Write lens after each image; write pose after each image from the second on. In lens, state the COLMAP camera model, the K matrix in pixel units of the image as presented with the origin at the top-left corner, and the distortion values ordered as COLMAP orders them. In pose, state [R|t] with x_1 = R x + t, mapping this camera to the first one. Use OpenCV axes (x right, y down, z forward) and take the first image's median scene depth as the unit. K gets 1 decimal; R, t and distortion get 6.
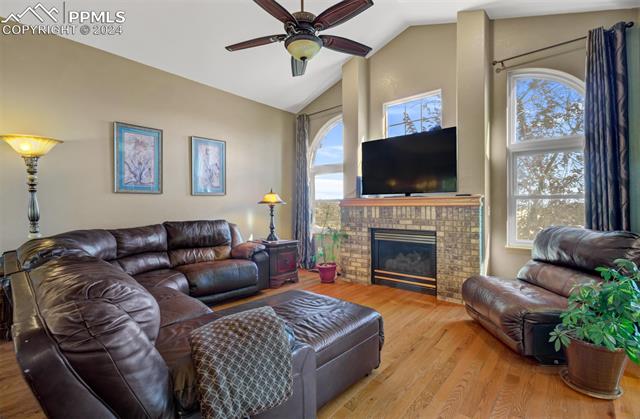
lens RADIAL K [[296.8, 0, 322.8], [0, 296.8, 205.2], [0, 0, 1]] dist [-0.002021, -0.000403]
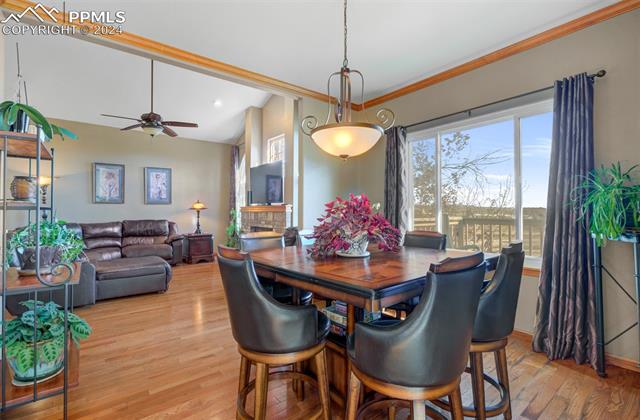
lens RADIAL K [[296.8, 0, 322.8], [0, 296.8, 205.7], [0, 0, 1]] dist [-0.002021, -0.000403]
pose [[0.986069, 0.001721, -0.166330, 0.809984], [-0.003269, 0.999954, -0.009032, -0.014977], [0.166307, 0.009450, 0.986029, -0.436409]]
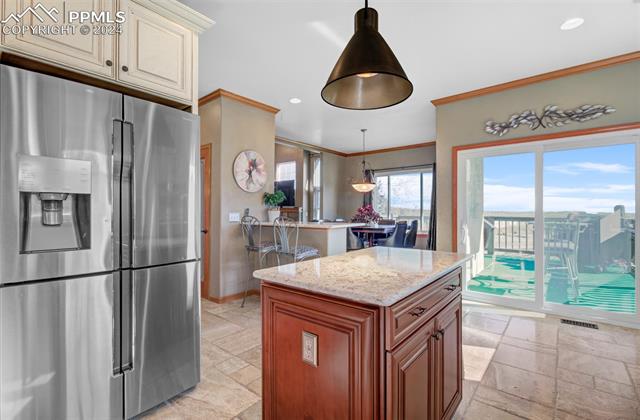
lens RADIAL K [[296.8, 0, 322.8], [0, 296.8, 205.7], [0, 0, 1]] dist [-0.002021, -0.000403]
pose [[0.999283, 0.006993, 0.037204, 0.522778], [-0.006450, 0.999871, -0.014703, -0.012661], [-0.037302, 0.014452, 0.999200, -1.338320]]
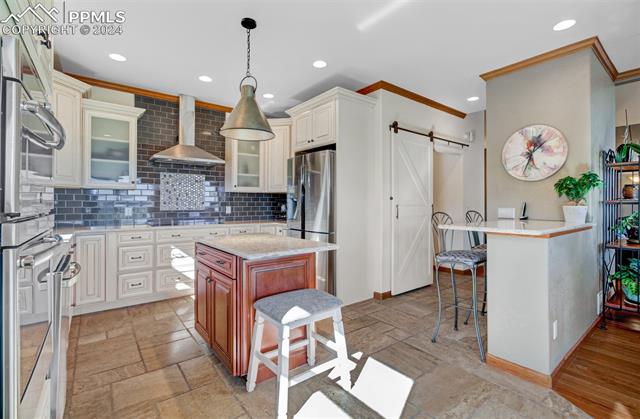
lens RADIAL K [[296.8, 0, 322.8], [0, 296.8, 205.2], [0, 0, 1]] dist [-0.002021, -0.000403]
pose [[-0.181564, 0.004843, -0.983367, 1.169640], [0.004532, 0.999981, 0.004088, -0.015323], [0.983369, -0.003714, -0.181582, -0.699971]]
